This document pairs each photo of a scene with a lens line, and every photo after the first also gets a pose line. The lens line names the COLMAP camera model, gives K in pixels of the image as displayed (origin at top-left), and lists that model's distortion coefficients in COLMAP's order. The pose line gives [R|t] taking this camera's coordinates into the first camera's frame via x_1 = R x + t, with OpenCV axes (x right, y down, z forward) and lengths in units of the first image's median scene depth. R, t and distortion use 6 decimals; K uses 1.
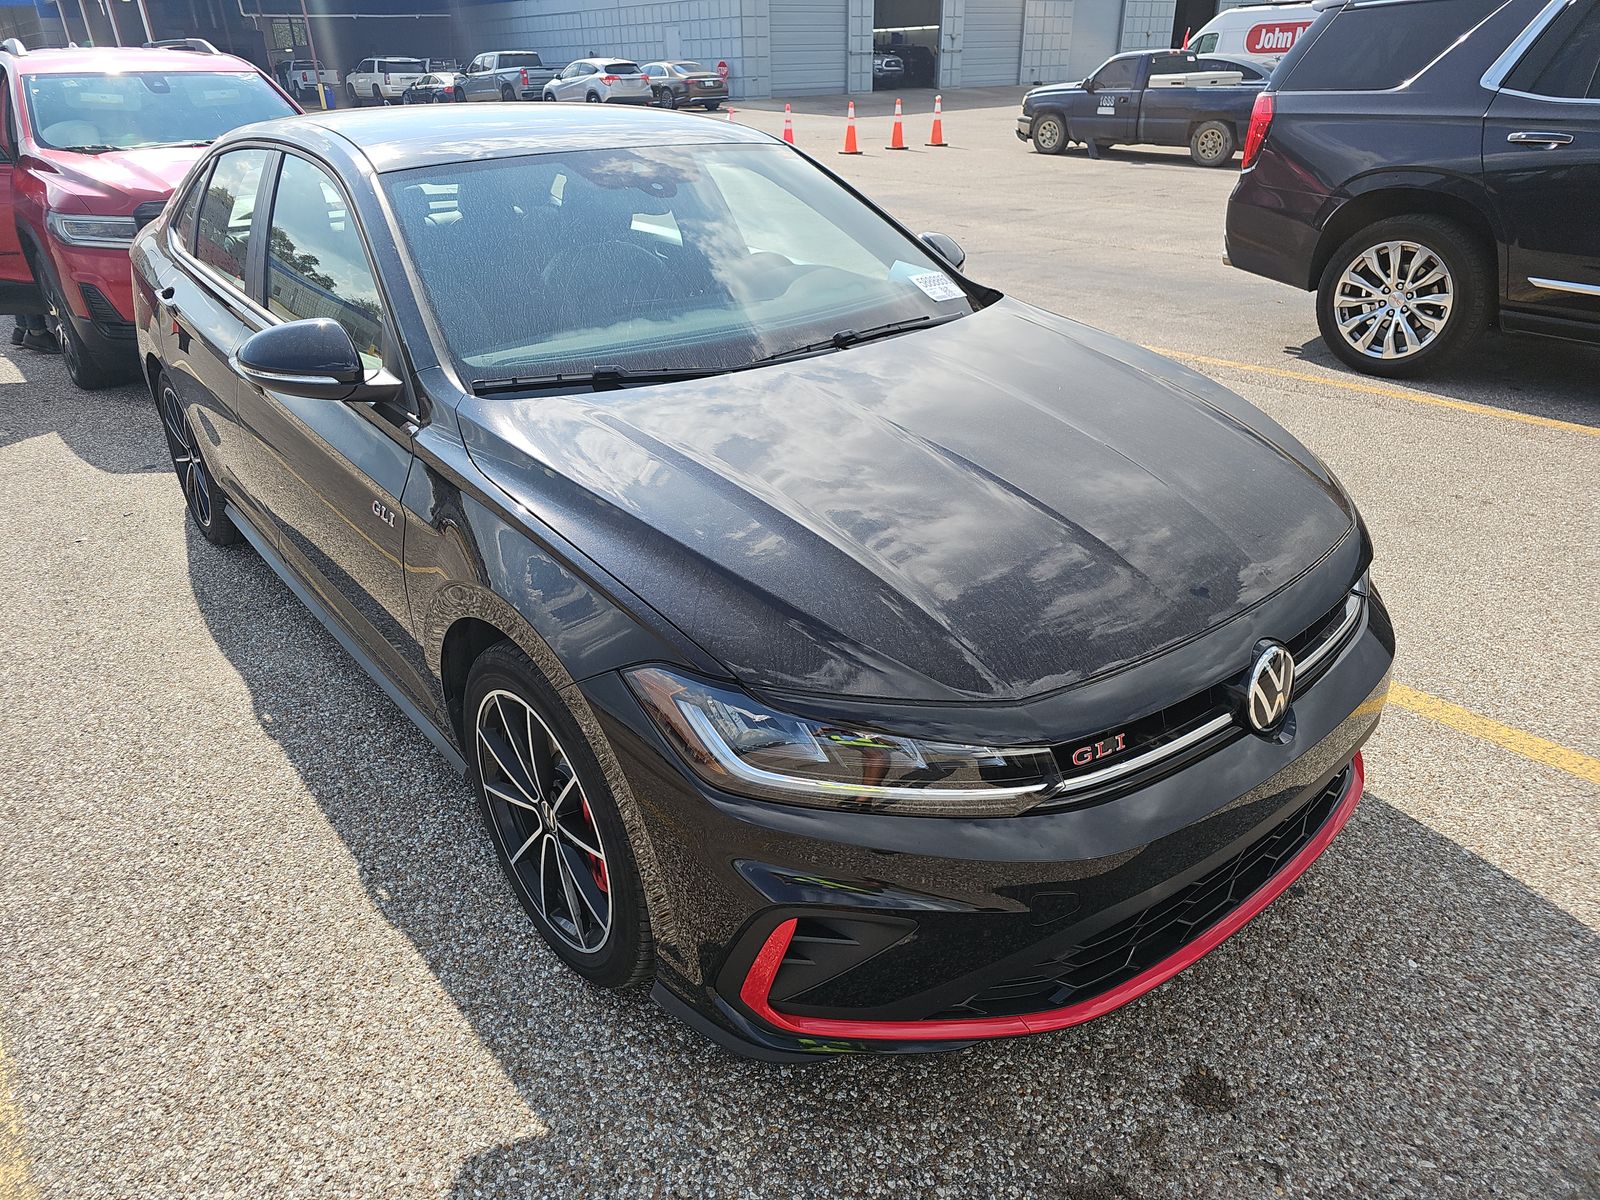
lens RADIAL K [[1068.7, 0, 800.0], [0, 1068.7, 600.0], [0, 0, 1]] dist [0.061626, -0.058391]
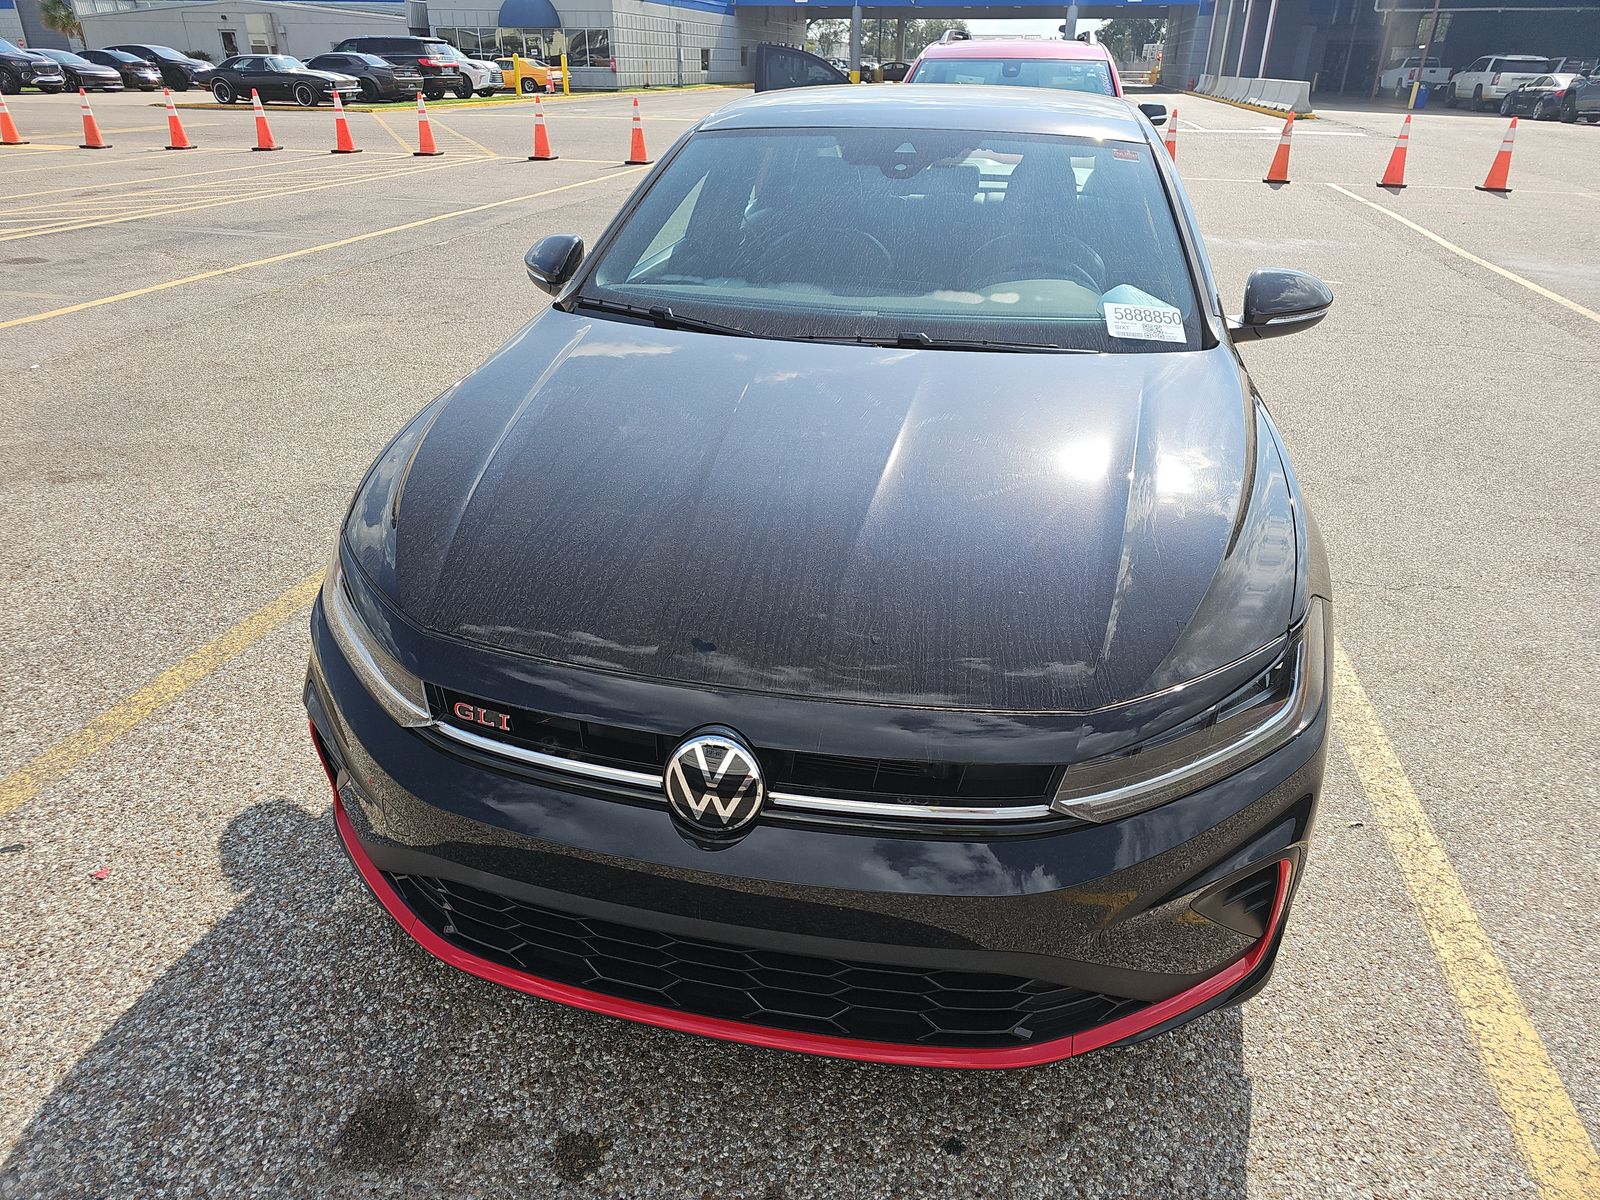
lens RADIAL K [[1073.3, 0, 801.2], [0, 1073.3, 628.5], [0, 0, 1]] dist [0.061358, -0.048779]
pose [[0.605801, 0.384087, -0.696765, 0.962563], [-0.370537, 0.911185, 0.180122, -0.194633], [0.704064, 0.149059, 0.694316, 0.418814]]
